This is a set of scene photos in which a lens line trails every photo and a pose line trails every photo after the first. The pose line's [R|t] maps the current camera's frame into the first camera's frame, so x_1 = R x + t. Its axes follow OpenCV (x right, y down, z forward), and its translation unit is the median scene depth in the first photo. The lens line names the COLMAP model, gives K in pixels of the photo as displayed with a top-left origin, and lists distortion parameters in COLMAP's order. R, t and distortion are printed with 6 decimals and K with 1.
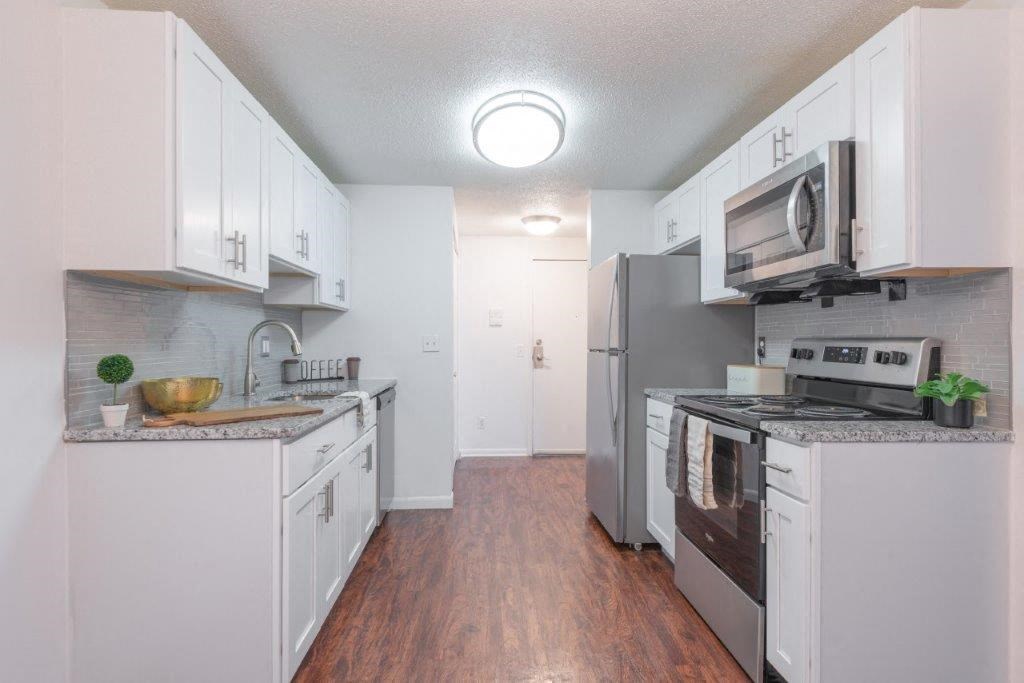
lens RADIAL K [[529.4, 0, 506.2], [0, 529.4, 342.1], [0, 0, 1]] dist [0.001105, -0.003883]
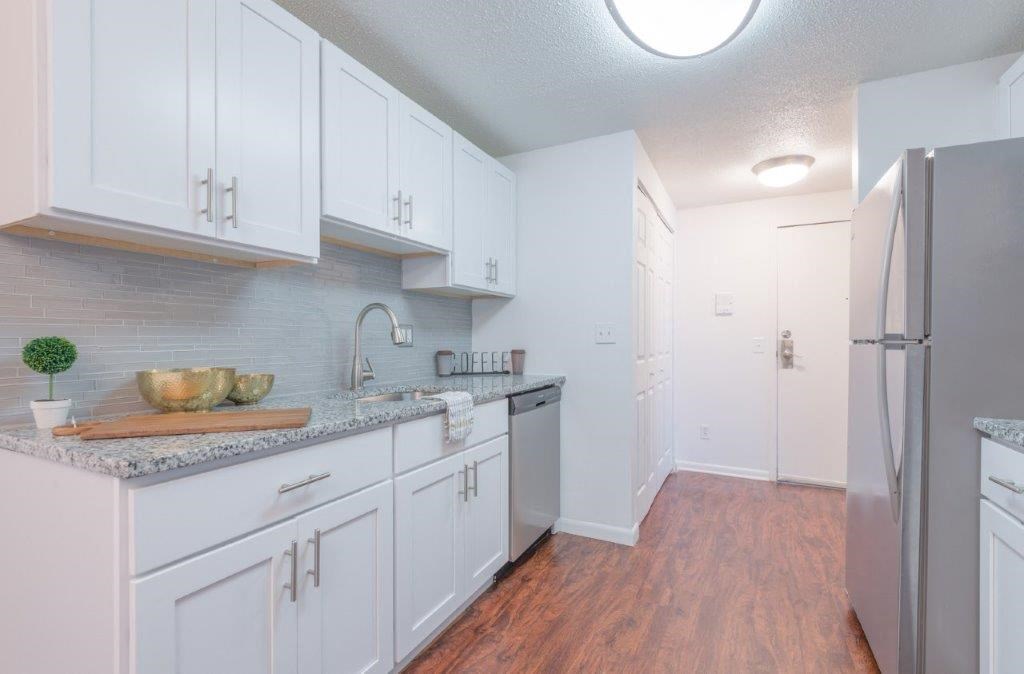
lens RADIAL K [[468.7, 0, 506.3], [0, 468.7, 340.9], [0, 0, 1]] dist [0.013963, -0.004919]
pose [[0.862528, 0.000812, -0.506009, 0.107723], [0.000283, 0.999998, 0.002087, 0.016184], [0.506010, -0.001943, 0.862526, 0.399259]]
